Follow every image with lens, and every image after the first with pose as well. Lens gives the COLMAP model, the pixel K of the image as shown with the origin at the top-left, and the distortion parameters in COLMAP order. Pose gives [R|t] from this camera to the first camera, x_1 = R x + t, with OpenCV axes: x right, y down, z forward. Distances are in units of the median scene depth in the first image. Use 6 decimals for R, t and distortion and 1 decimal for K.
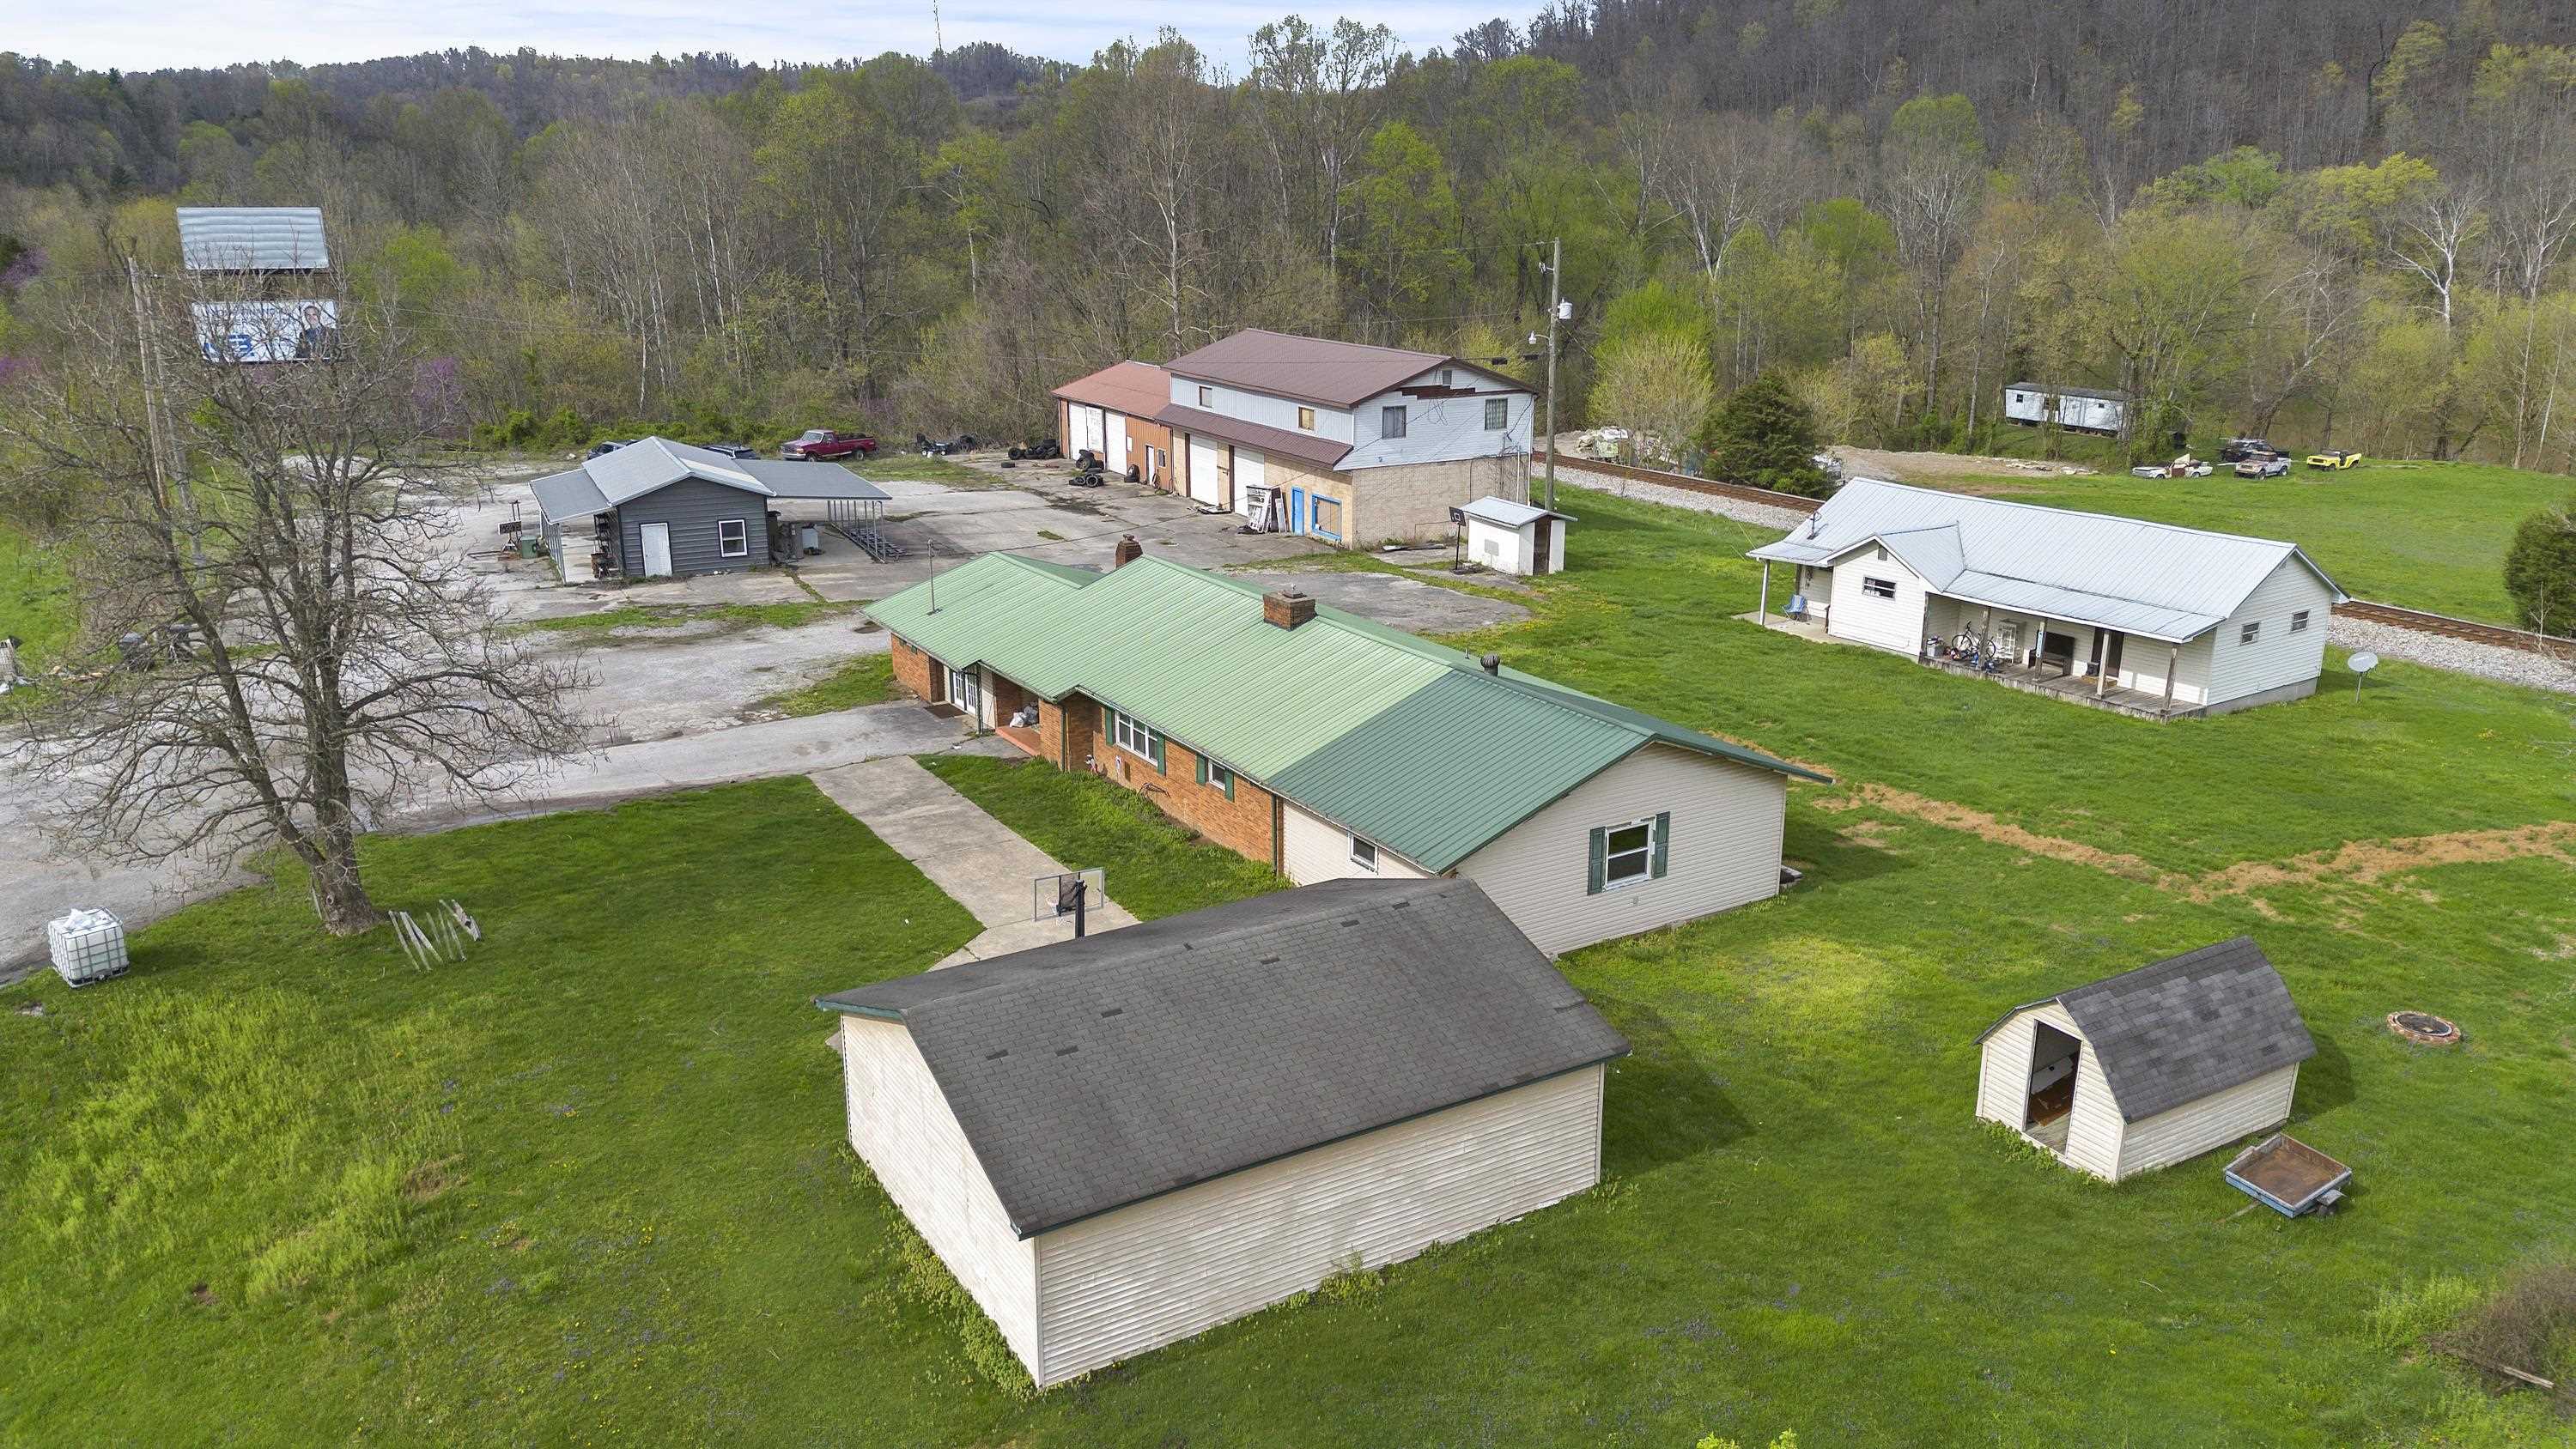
lens RADIAL K [[1821.7, 0, 1292.0], [0, 1821.7, 732.1], [0, 0, 1]] dist [0.090059, -0.110751]
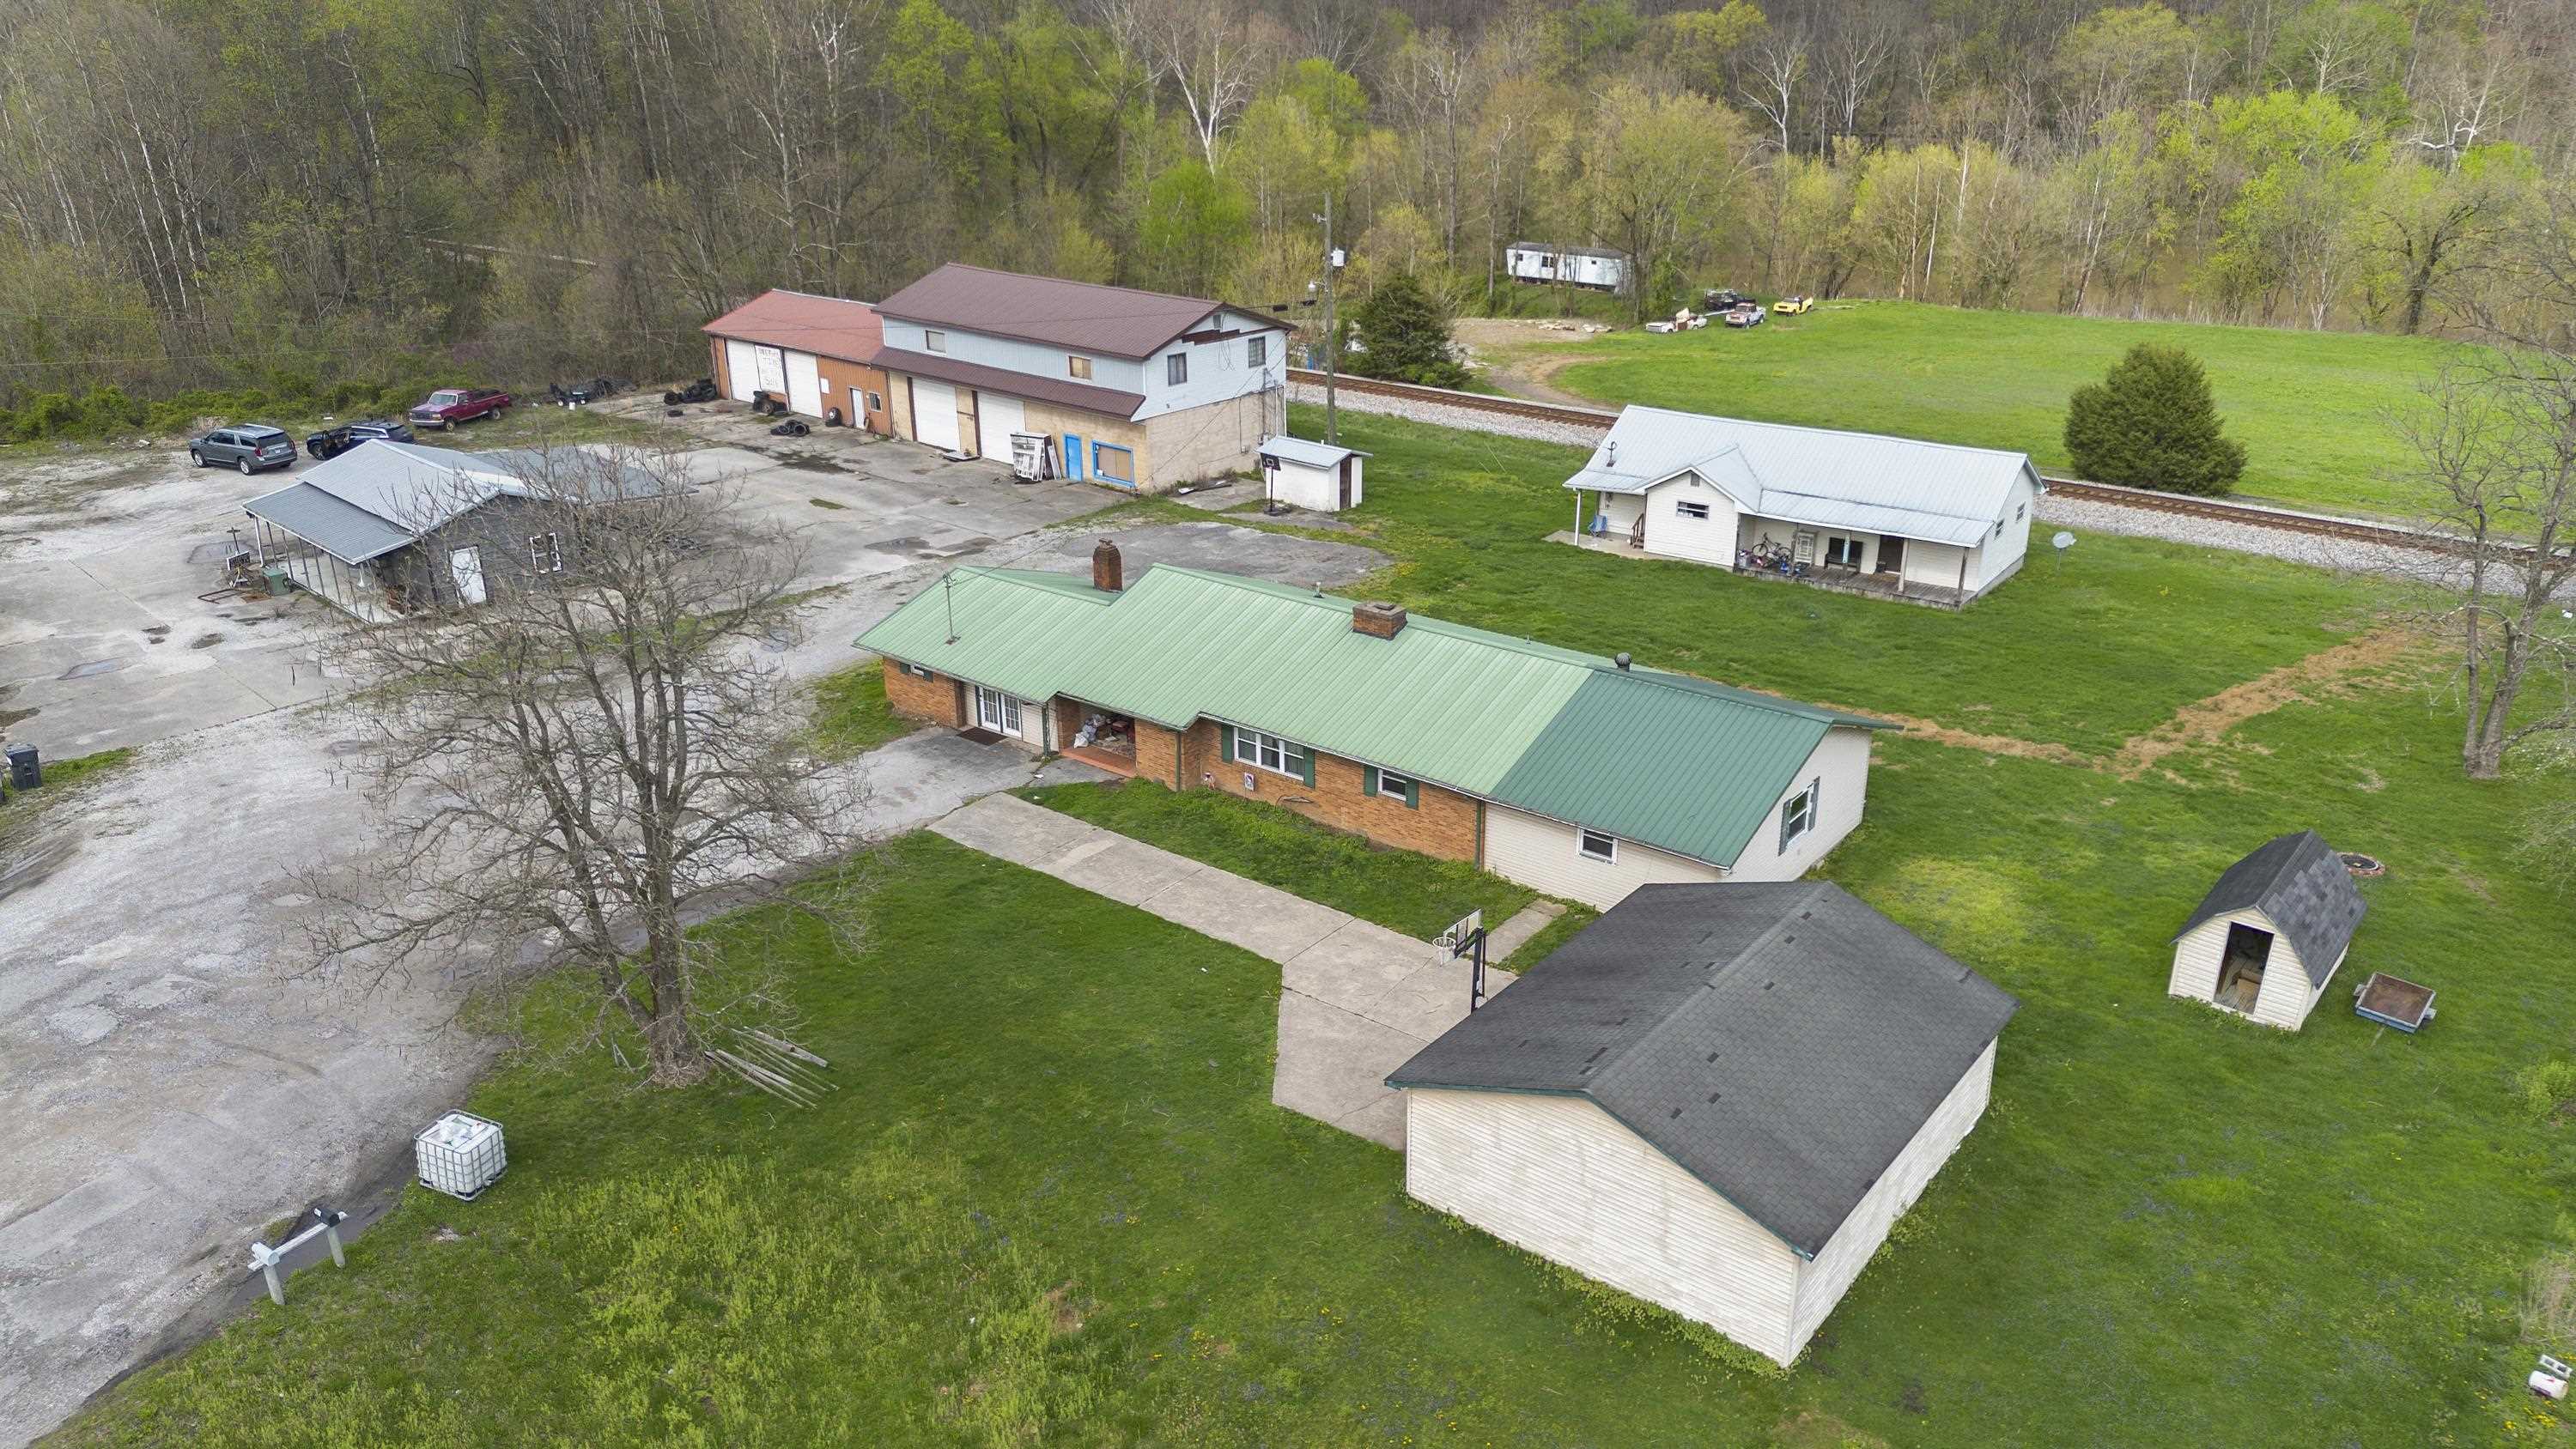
lens RADIAL K [[1821.7, 0, 1292.0], [0, 1821.7, 732.1], [0, 0, 1]] dist [0.090059, -0.110751]
pose [[0.937541, -0.136394, 0.320020, -0.246100], [0.104850, 0.987944, 0.113895, -0.078035], [-0.331696, -0.073227, 0.940540, -0.015742]]
